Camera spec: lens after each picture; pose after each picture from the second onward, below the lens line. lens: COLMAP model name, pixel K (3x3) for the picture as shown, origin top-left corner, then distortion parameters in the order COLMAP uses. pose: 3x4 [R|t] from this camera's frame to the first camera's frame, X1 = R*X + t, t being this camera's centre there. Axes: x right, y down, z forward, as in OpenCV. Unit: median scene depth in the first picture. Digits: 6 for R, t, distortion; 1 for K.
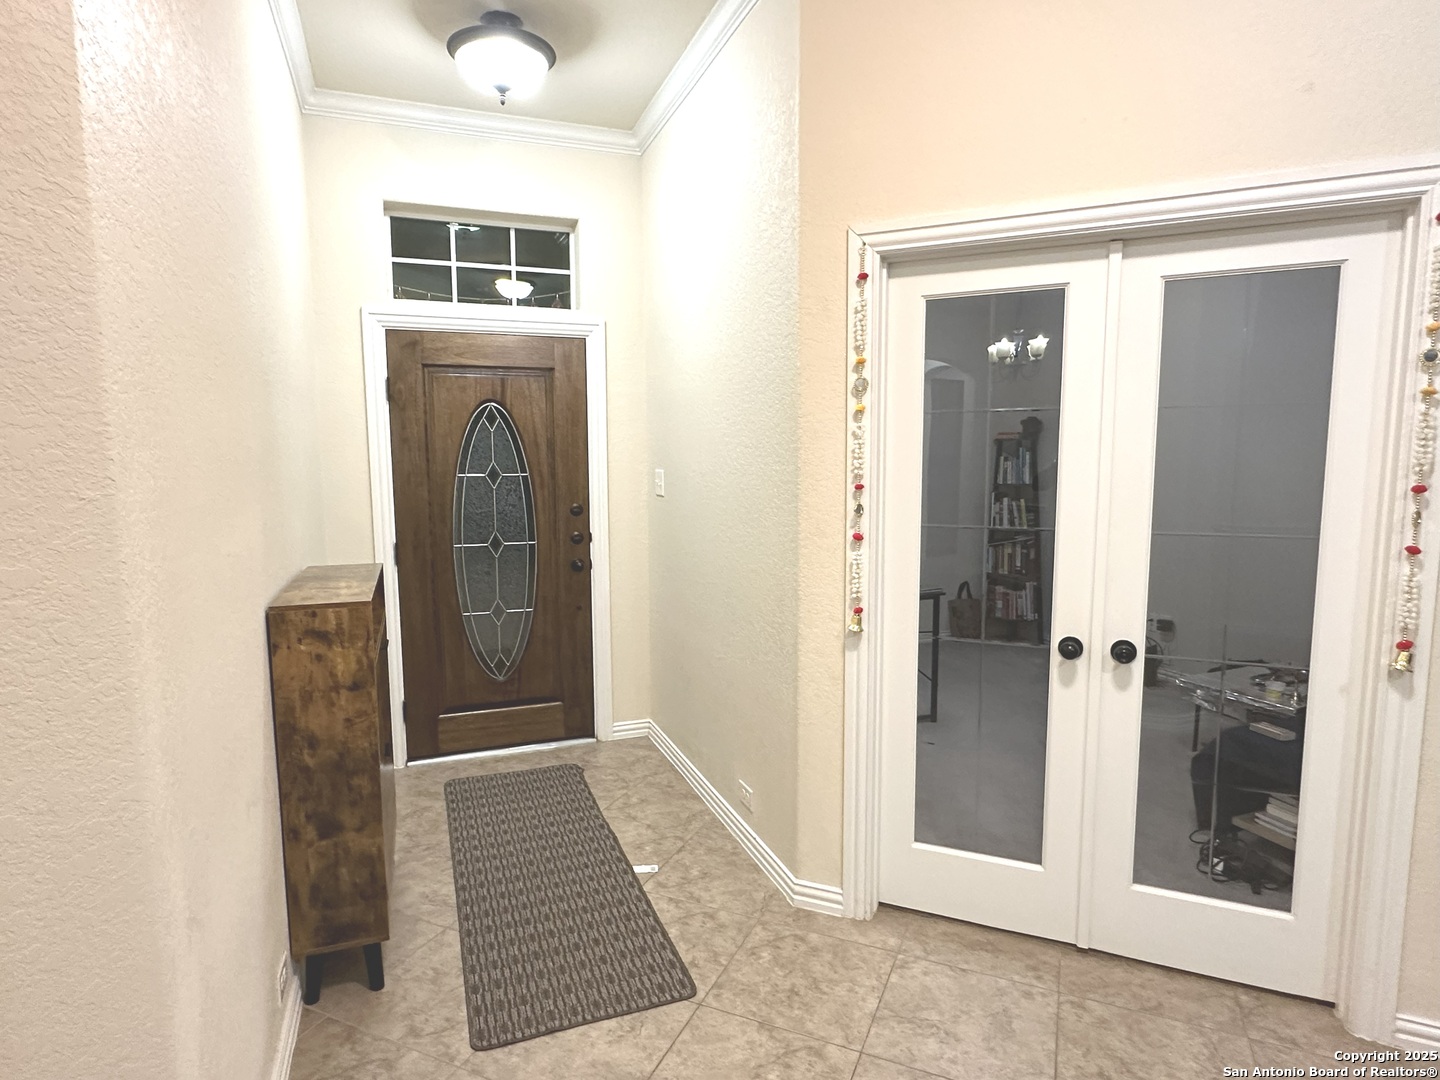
lens RADIAL K [[794.6, 0, 734.6], [0, 794.6, 542.3], [0, 0, 1]] dist [-0.000873, 0.001274]
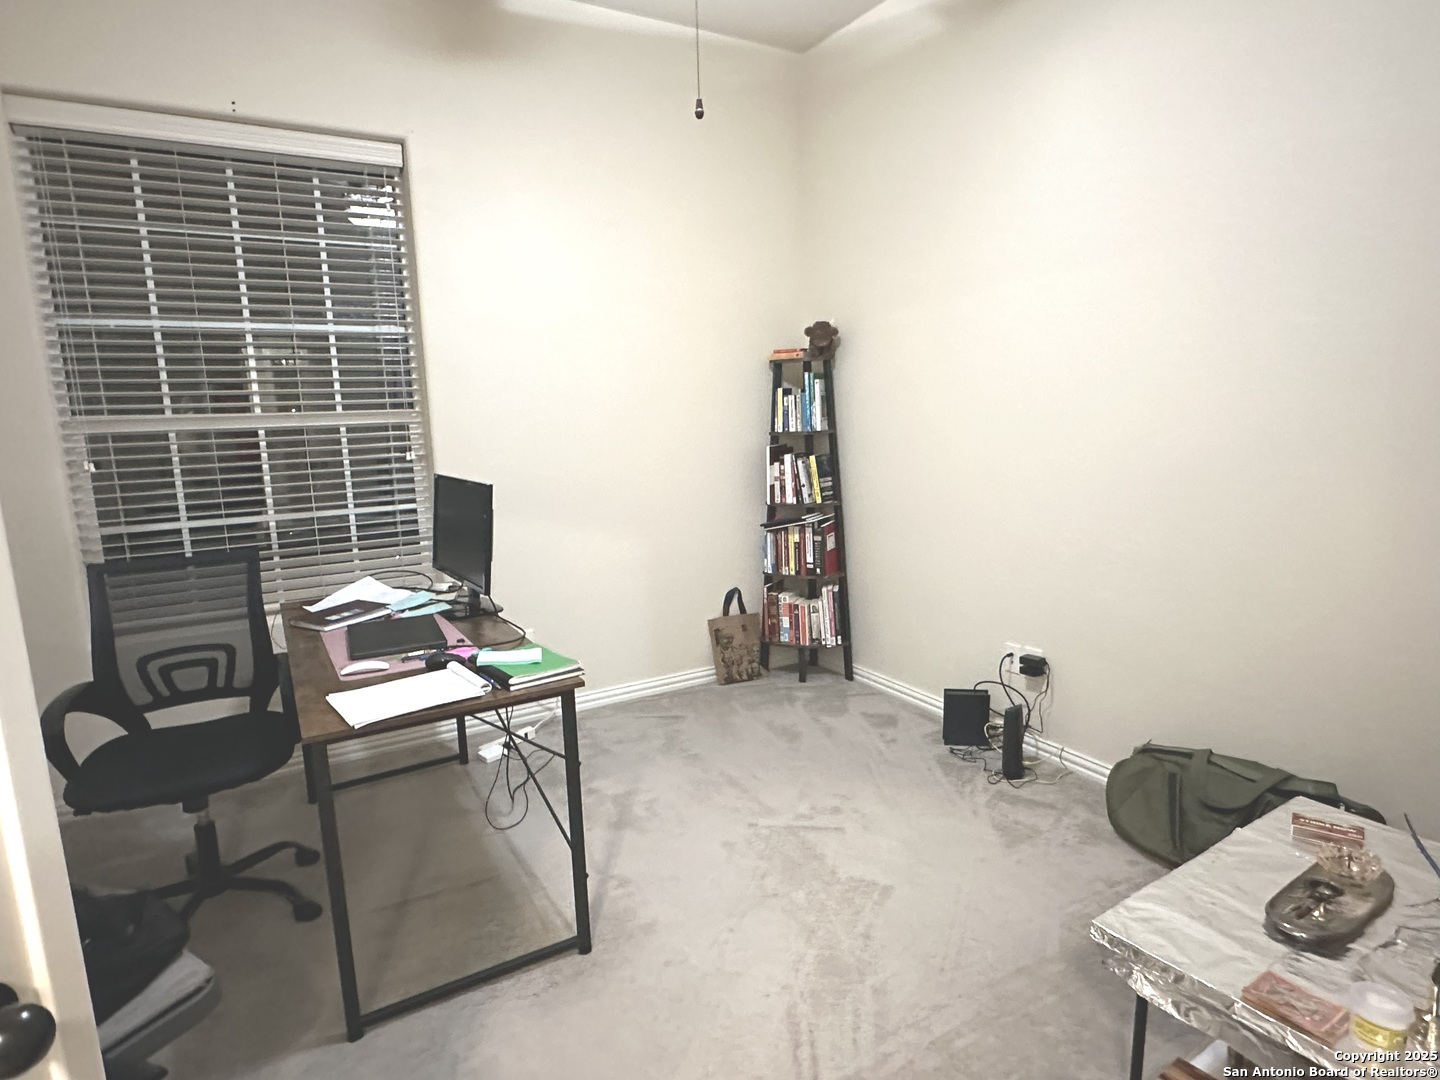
lens RADIAL K [[794.6, 0, 731.1], [0, 794.6, 540.0], [0, 0, 1]] dist [-0.000873, 0.001274]
pose [[0.986472, -0.051896, 0.155500, 0.195770], [0.043070, 0.997293, 0.059602, -0.027735], [-0.158172, -0.052099, 0.986036, 0.384014]]
